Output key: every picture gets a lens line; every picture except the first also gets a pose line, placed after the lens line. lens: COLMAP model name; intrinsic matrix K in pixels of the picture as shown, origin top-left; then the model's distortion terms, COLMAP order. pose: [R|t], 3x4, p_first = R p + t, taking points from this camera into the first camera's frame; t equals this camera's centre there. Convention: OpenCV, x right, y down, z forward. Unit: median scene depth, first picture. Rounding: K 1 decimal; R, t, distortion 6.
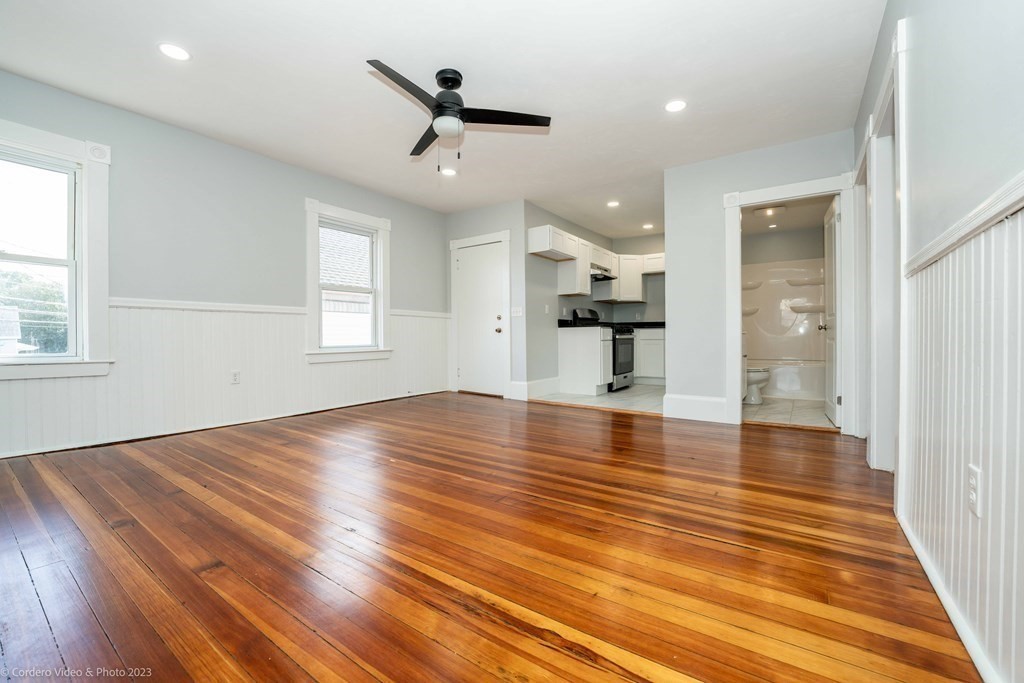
lens RADIAL K [[416.3, 0, 512.0], [0, 416.3, 341.5], [0, 0, 1]] dist [-0.024465, 0.000546]
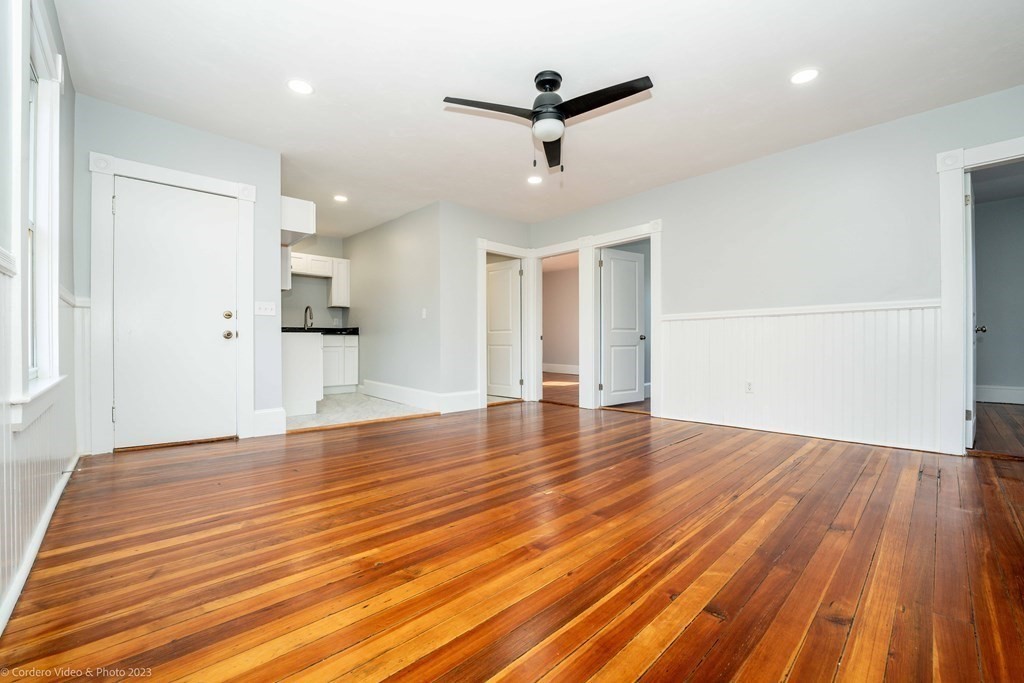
lens RADIAL K [[416.3, 0, 512.0], [0, 416.3, 341.5], [0, 0, 1]] dist [-0.024465, 0.000546]
pose [[0.199209, 0.004428, 0.979947, -0.562426], [0.010802, 0.999919, -0.006715, -0.007486], [-0.979897, 0.011923, 0.199145, 0.449128]]
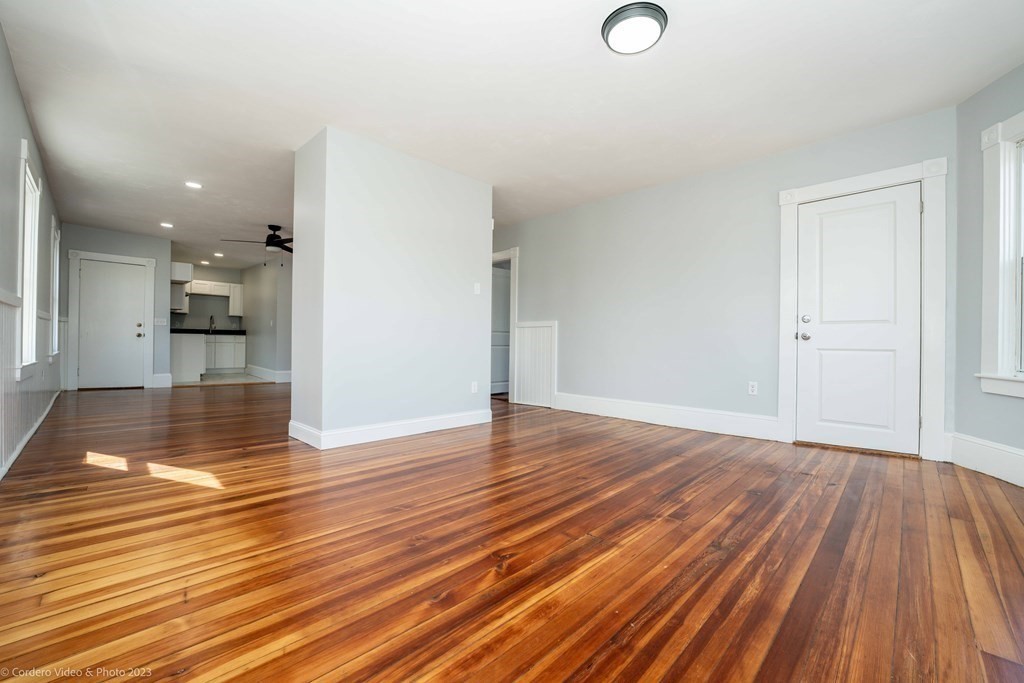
lens RADIAL K [[419.3, 0, 510.5], [0, 419.3, 340.2], [0, 0, 1]] dist [-0.016703, 0.000297]
pose [[0.162111, 0.010953, 0.986712, -1.091295], [-0.005377, 0.999933, -0.010217, -0.004317], [-0.986758, -0.003649, 0.162159, -0.320219]]
